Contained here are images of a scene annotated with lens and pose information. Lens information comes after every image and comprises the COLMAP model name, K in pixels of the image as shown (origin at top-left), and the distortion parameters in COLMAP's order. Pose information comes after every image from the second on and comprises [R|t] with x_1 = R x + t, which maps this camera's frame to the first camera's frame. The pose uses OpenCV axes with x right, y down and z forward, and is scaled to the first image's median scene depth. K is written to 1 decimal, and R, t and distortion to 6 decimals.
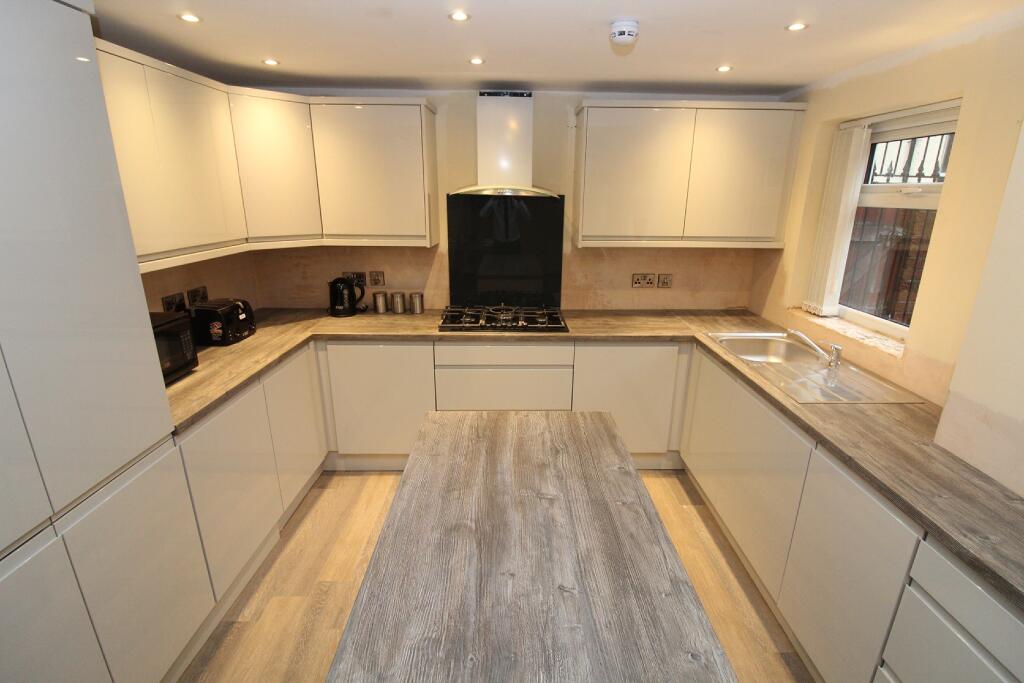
lens RADIAL K [[474.7, 0, 518.5], [0, 474.7, 340.2], [0, 0, 1]] dist [0.005748, -0.015277]
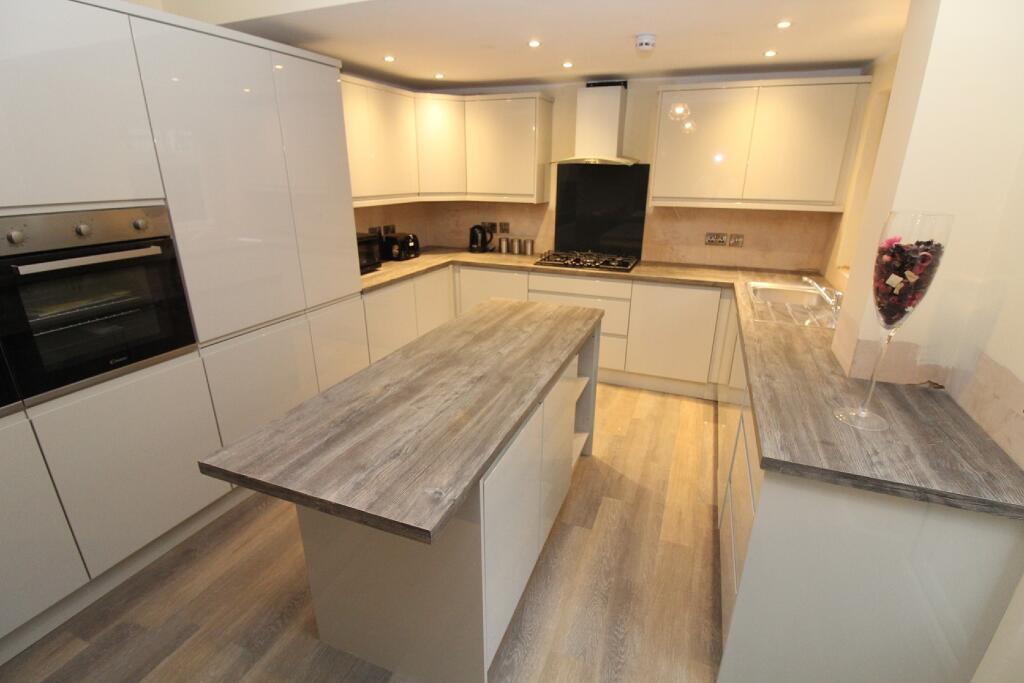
lens RADIAL K [[474.7, 0, 518.5], [0, 474.7, 340.2], [0, 0, 1]] dist [0.005748, -0.015277]
pose [[0.925722, 0.125171, -0.356891, 0.309454], [-0.110429, 0.991981, 0.061477, 0.117915], [0.361724, -0.017499, 0.932121, -0.299338]]
